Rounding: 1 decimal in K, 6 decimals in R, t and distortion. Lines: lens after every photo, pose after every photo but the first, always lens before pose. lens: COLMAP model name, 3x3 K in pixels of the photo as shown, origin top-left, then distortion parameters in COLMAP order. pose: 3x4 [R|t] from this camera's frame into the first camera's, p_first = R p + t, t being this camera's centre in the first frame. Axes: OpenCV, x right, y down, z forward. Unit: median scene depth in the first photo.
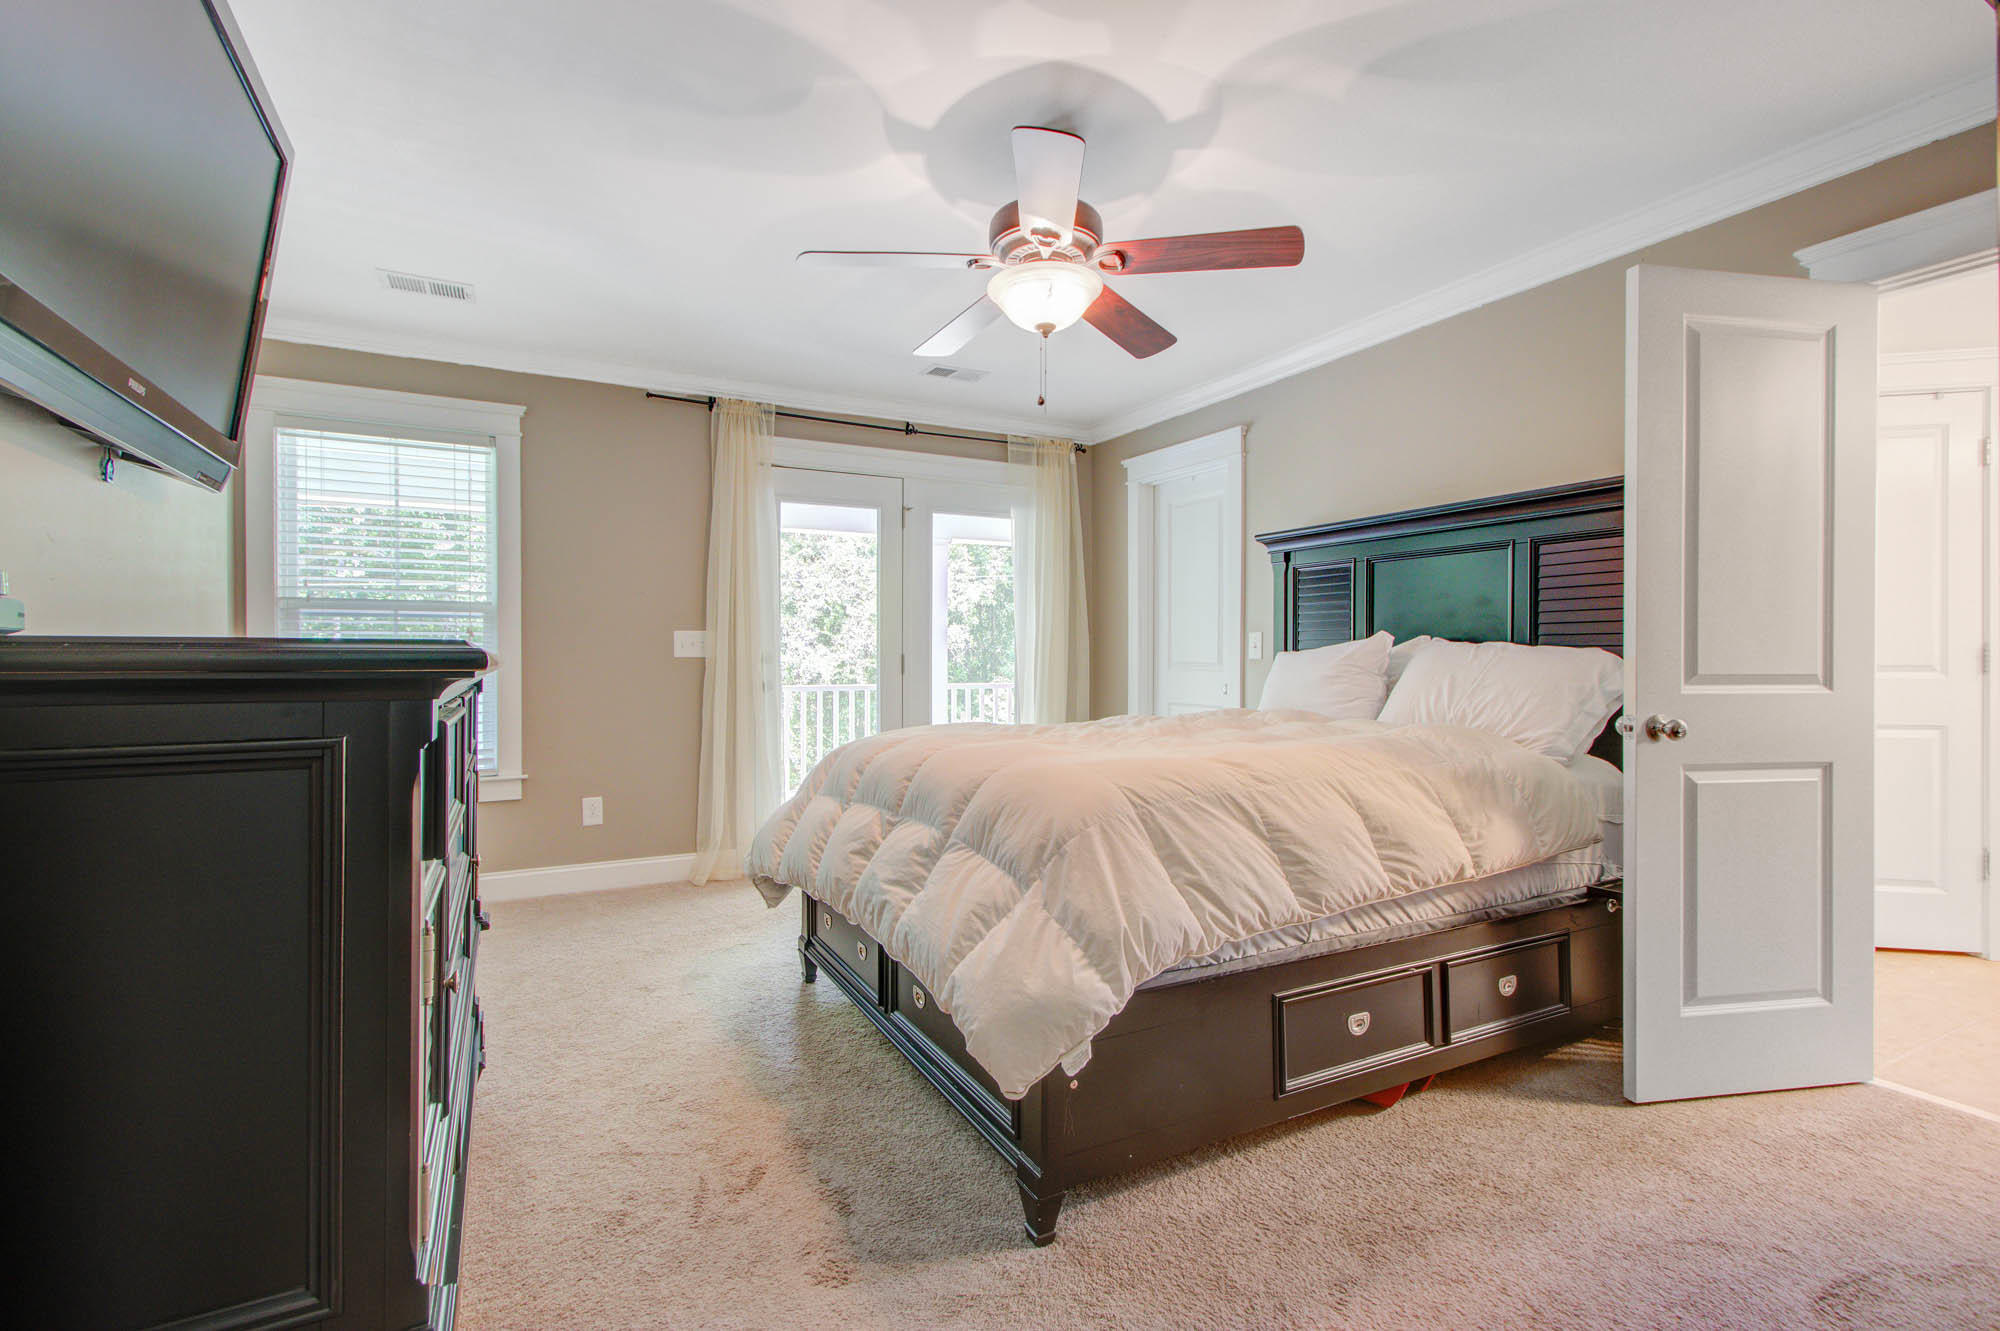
lens RADIAL K [[913.5, 0, 995.8], [0, 913.5, 666.7], [0, 0, 1]] dist [0.000376, 0.000178]
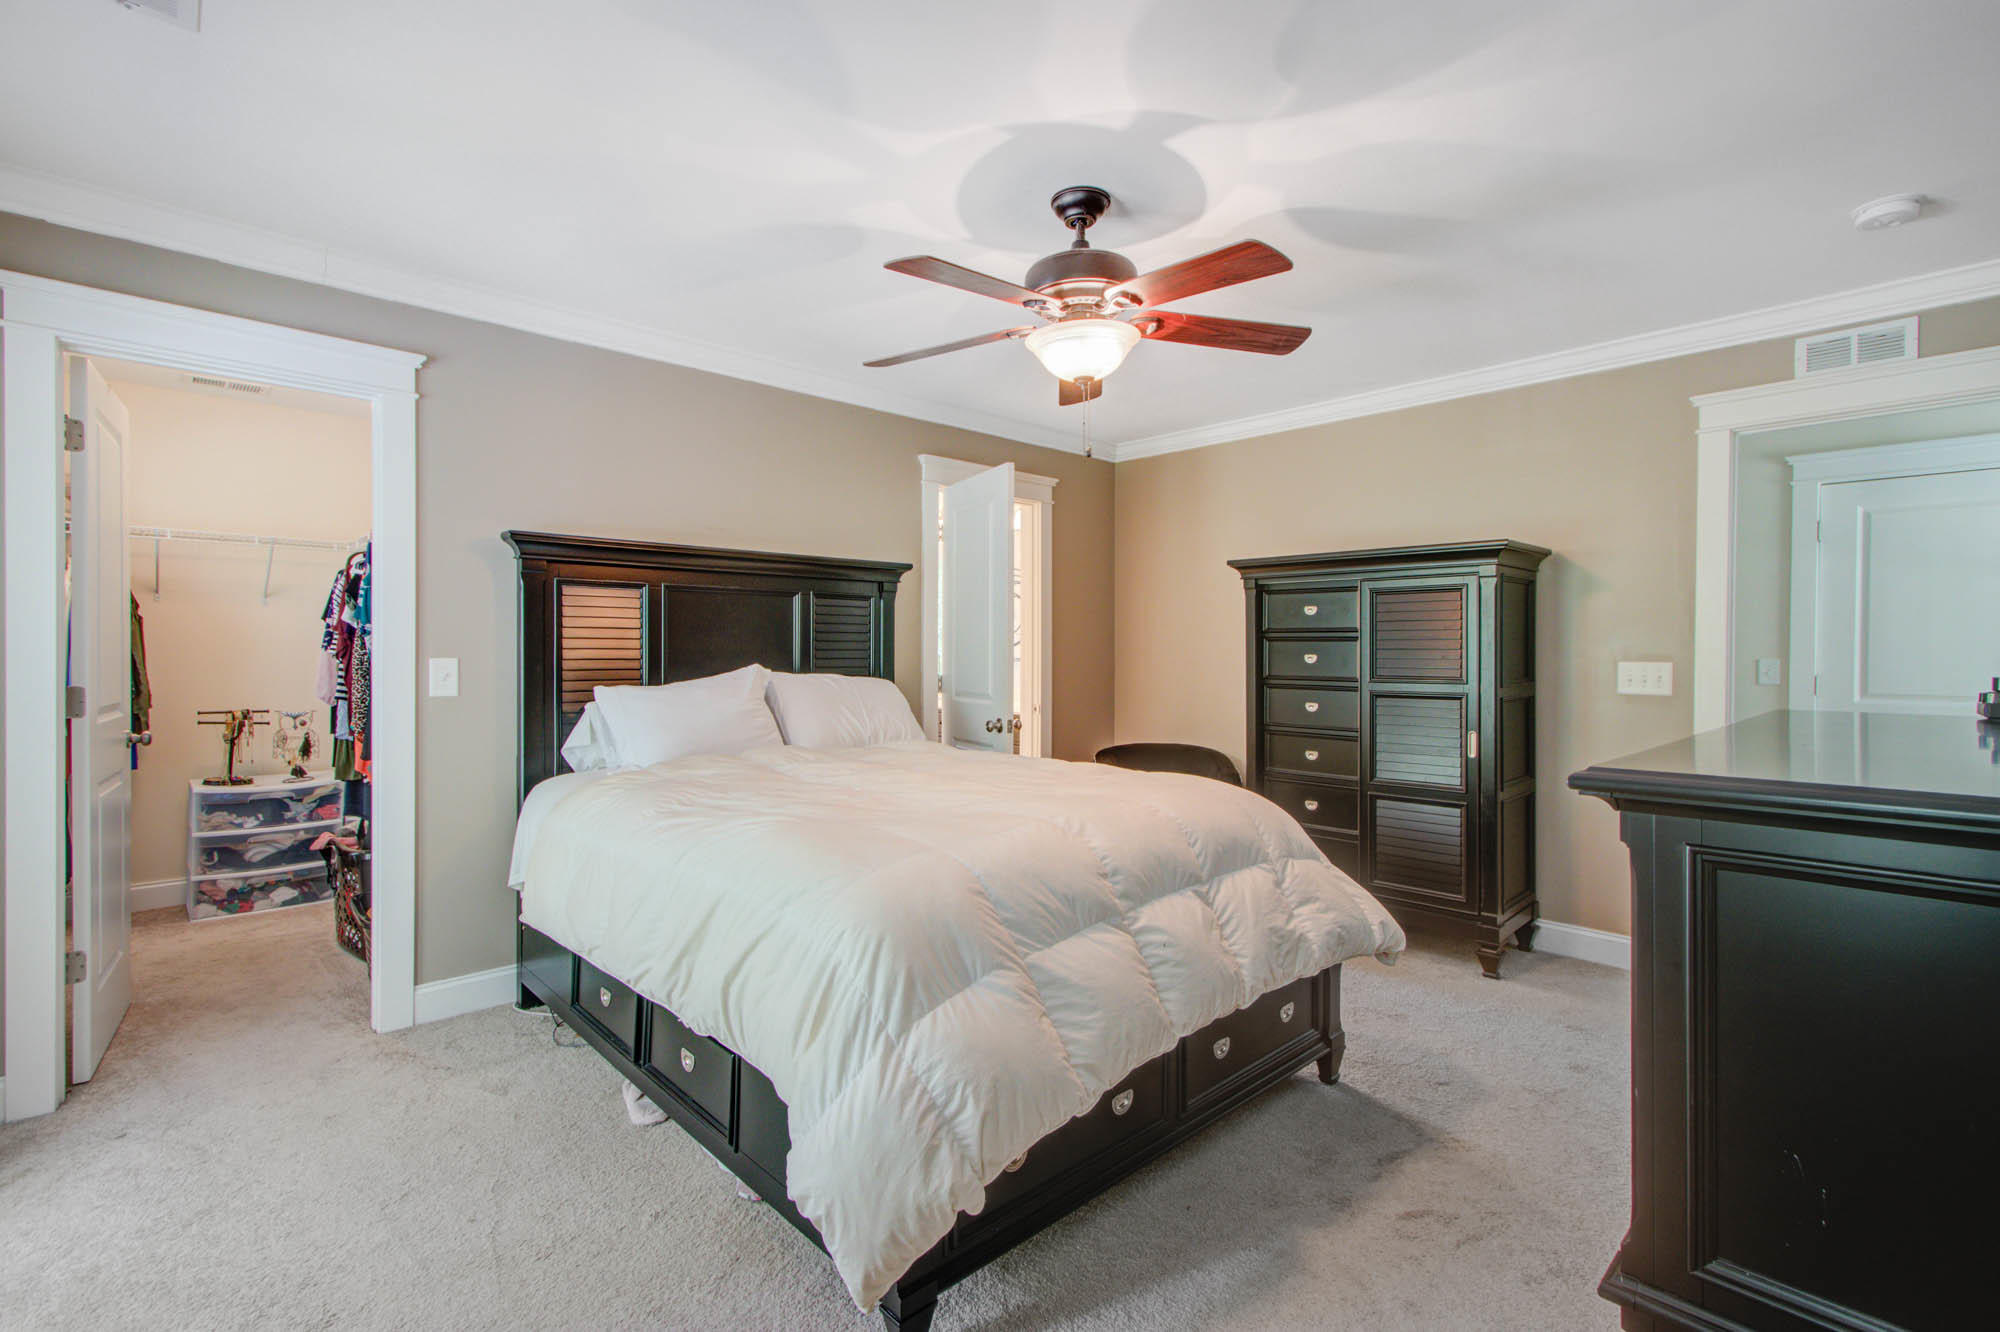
lens RADIAL K [[913.5, 0, 995.5], [0, 913.5, 659.3], [0, 0, 1]] dist [0.000376, 0.000178]
pose [[-0.275212, -0.003373, 0.961378, -0.954245], [-0.003249, 0.999991, 0.002578, -0.067156], [-0.961378, -0.002414, -0.275220, 1.474043]]
